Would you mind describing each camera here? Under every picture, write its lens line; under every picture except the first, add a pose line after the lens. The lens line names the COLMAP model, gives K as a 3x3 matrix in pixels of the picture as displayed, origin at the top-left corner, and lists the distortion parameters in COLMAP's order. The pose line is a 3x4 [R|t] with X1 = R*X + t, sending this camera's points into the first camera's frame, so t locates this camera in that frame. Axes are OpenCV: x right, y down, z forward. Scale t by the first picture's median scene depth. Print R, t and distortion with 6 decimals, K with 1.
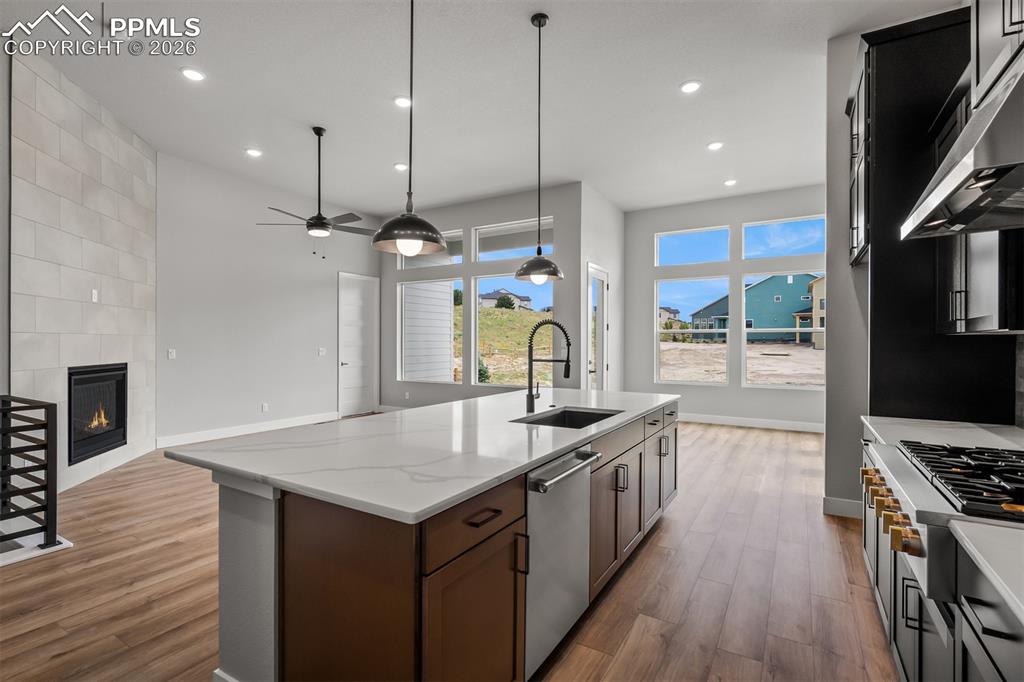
lens RADIAL K [[478.9, 0, 488.9], [0, 478.9, 341.0], [0, 0, 1]] dist [-0.002455, -0.000242]
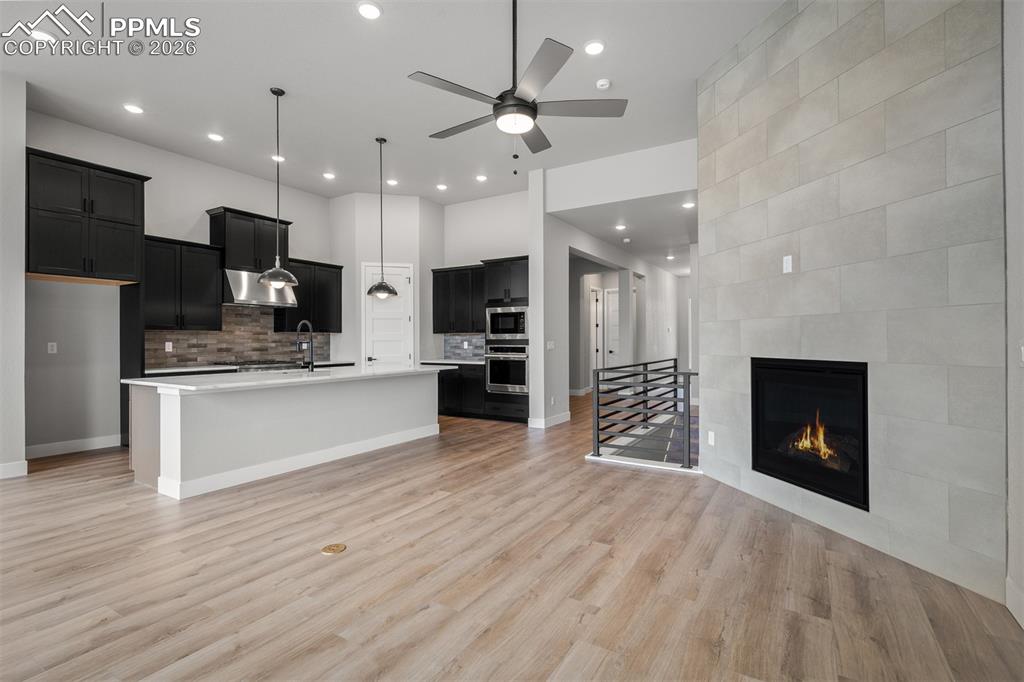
lens RADIAL K [[478.9, 0, 488.9], [0, 478.9, 341.0], [0, 0, 1]] dist [-0.002455, -0.000242]
pose [[-0.999956, 0.000381, 0.009368, -0.331226], [0.000361, 0.999998, -0.002069, 0.021681], [-0.009369, -0.002065, -0.999954, 1.550450]]
